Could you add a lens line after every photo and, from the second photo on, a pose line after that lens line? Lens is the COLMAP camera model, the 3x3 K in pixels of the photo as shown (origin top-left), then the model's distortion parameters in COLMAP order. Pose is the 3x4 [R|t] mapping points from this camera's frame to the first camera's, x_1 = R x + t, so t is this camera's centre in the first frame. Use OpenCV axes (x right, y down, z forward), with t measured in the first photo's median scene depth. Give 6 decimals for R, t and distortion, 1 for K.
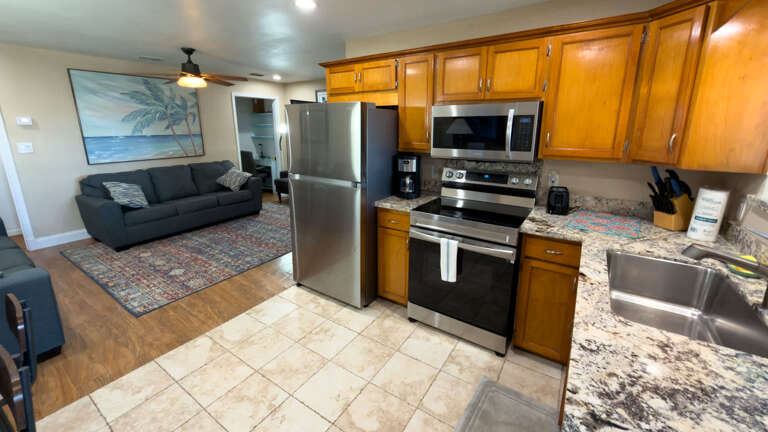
lens RADIAL K [[306.9, 0, 385.8], [0, 306.9, 195.5], [0, 0, 1]] dist [-0.001982, -0.000158]
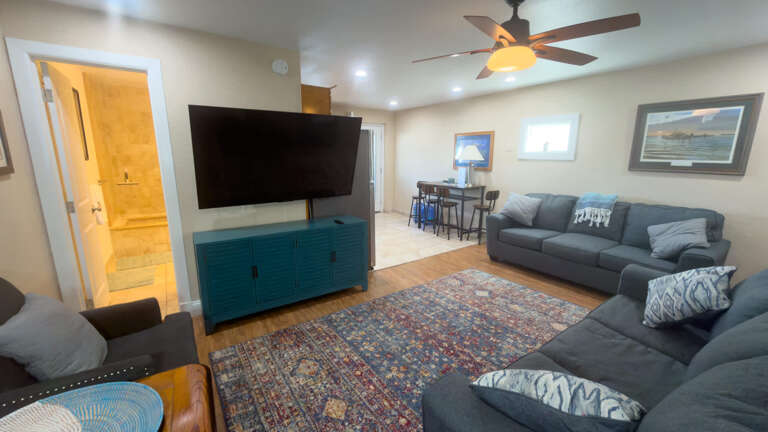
lens RADIAL K [[306.9, 0, 390.2], [0, 306.9, 216.4], [0, 0, 1]] dist [-0.001982, -0.000158]
pose [[-0.937149, -0.078064, 0.340084, -0.607864], [0.069891, 0.912904, 0.402147, -0.331593], [-0.341857, 0.400640, -0.850071, 1.550765]]
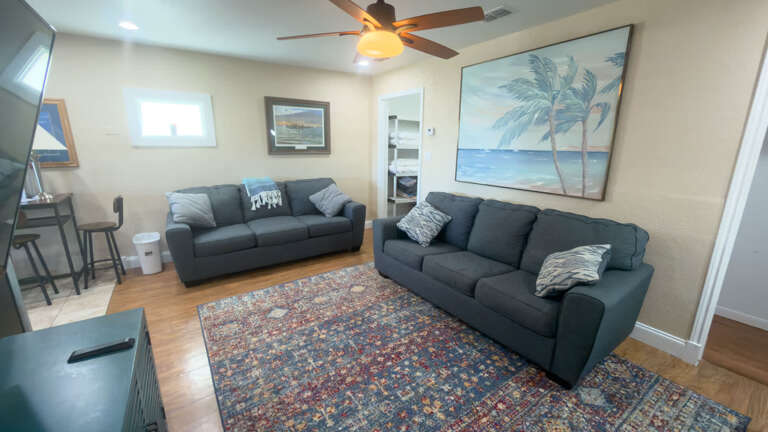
lens RADIAL K [[306.9, 0, 379.2], [0, 306.9, 216.9], [0, 0, 1]] dist [-0.001982, -0.000158]
pose [[-0.380731, 0.213738, -0.899644, -0.094863], [-0.217184, 0.925033, 0.311682, -0.246423], [0.898819, 0.314055, -0.305769, 1.185476]]
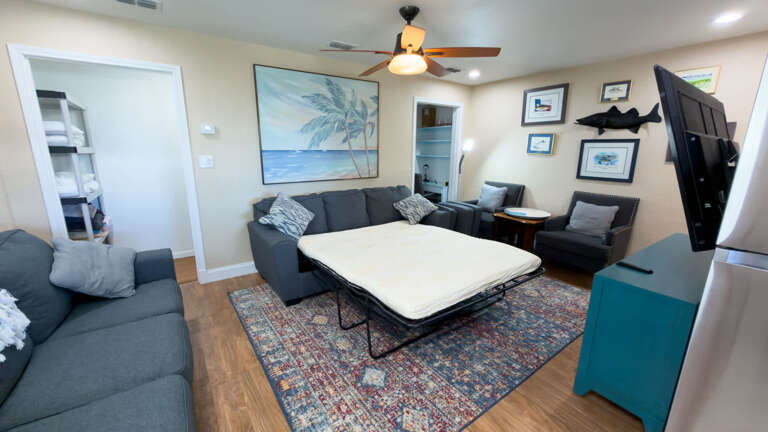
lens RADIAL K [[306.9, 0, 383.8], [0, 306.9, 216.8], [0, 0, 1]] dist [-0.001982, -0.000158]
pose [[0.933120, 0.086480, -0.349011, -0.408135], [-0.088142, 0.996046, 0.011147, -0.056151], [0.348595, 0.020361, 0.937052, 0.376047]]
